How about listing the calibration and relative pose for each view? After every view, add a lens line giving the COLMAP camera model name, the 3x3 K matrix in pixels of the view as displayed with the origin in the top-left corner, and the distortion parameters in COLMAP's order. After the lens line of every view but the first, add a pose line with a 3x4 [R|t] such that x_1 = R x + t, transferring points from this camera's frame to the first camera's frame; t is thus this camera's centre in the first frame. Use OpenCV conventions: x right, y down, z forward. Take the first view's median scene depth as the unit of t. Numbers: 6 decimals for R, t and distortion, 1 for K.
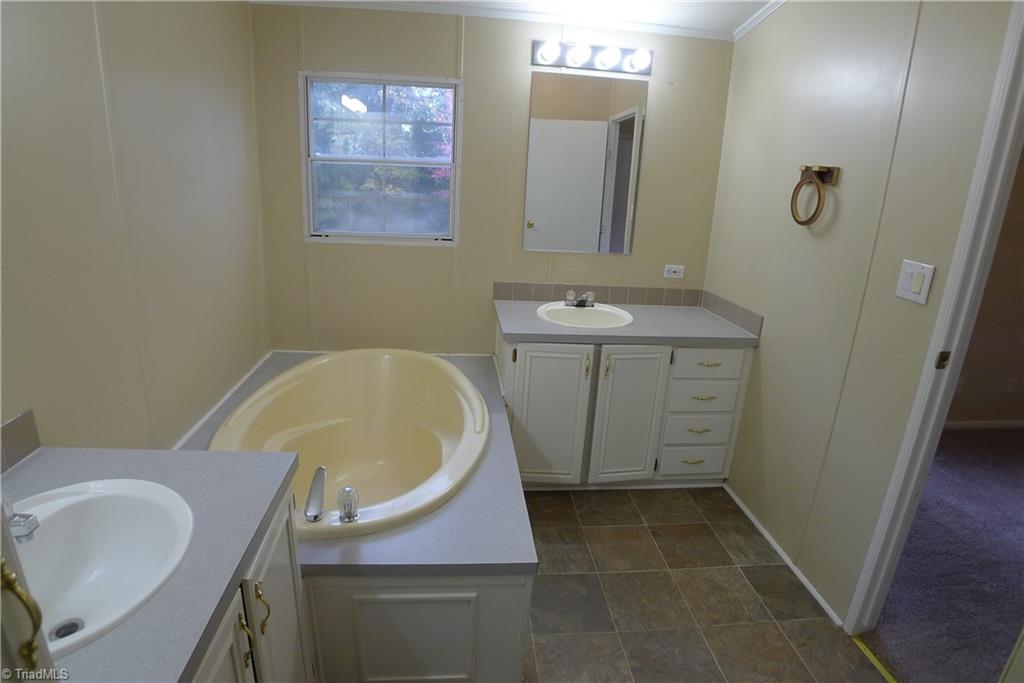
lens RADIAL K [[517.9, 0, 531.4], [0, 517.9, 342.6], [0, 0, 1]] dist [-0.068652, -0.000158]
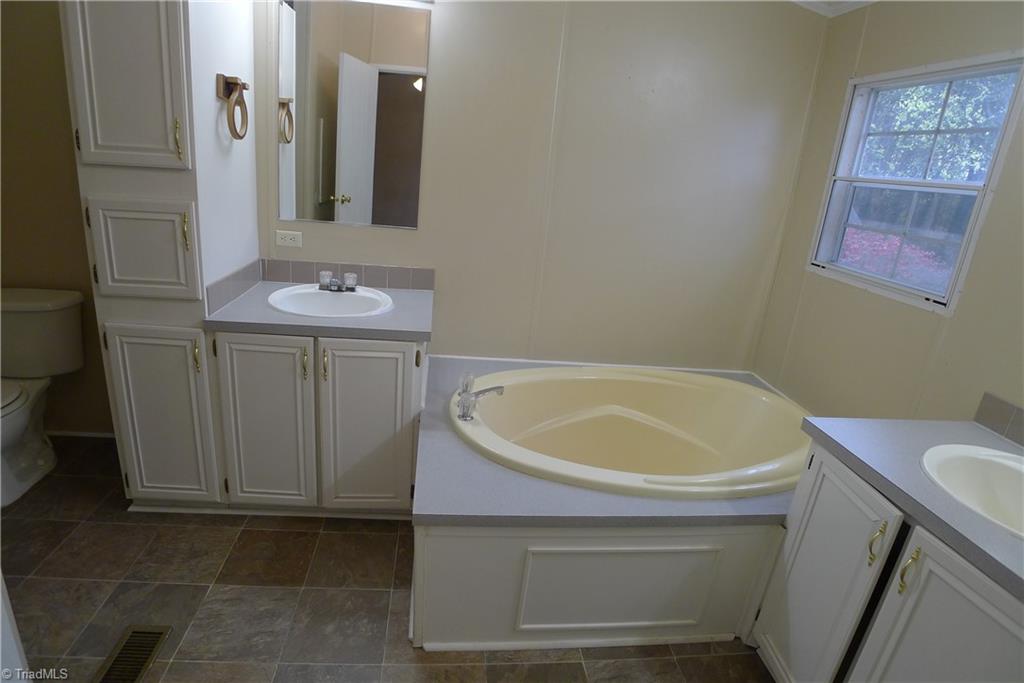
lens RADIAL K [[517.9, 0, 531.4], [0, 517.9, 342.6], [0, 0, 1]] dist [-0.068652, -0.000158]
pose [[0.062433, 0.272997, -0.959987, 0.431954], [-0.380332, 0.895793, 0.230007, -0.109302], [0.922740, 0.350754, 0.159756, 0.477470]]
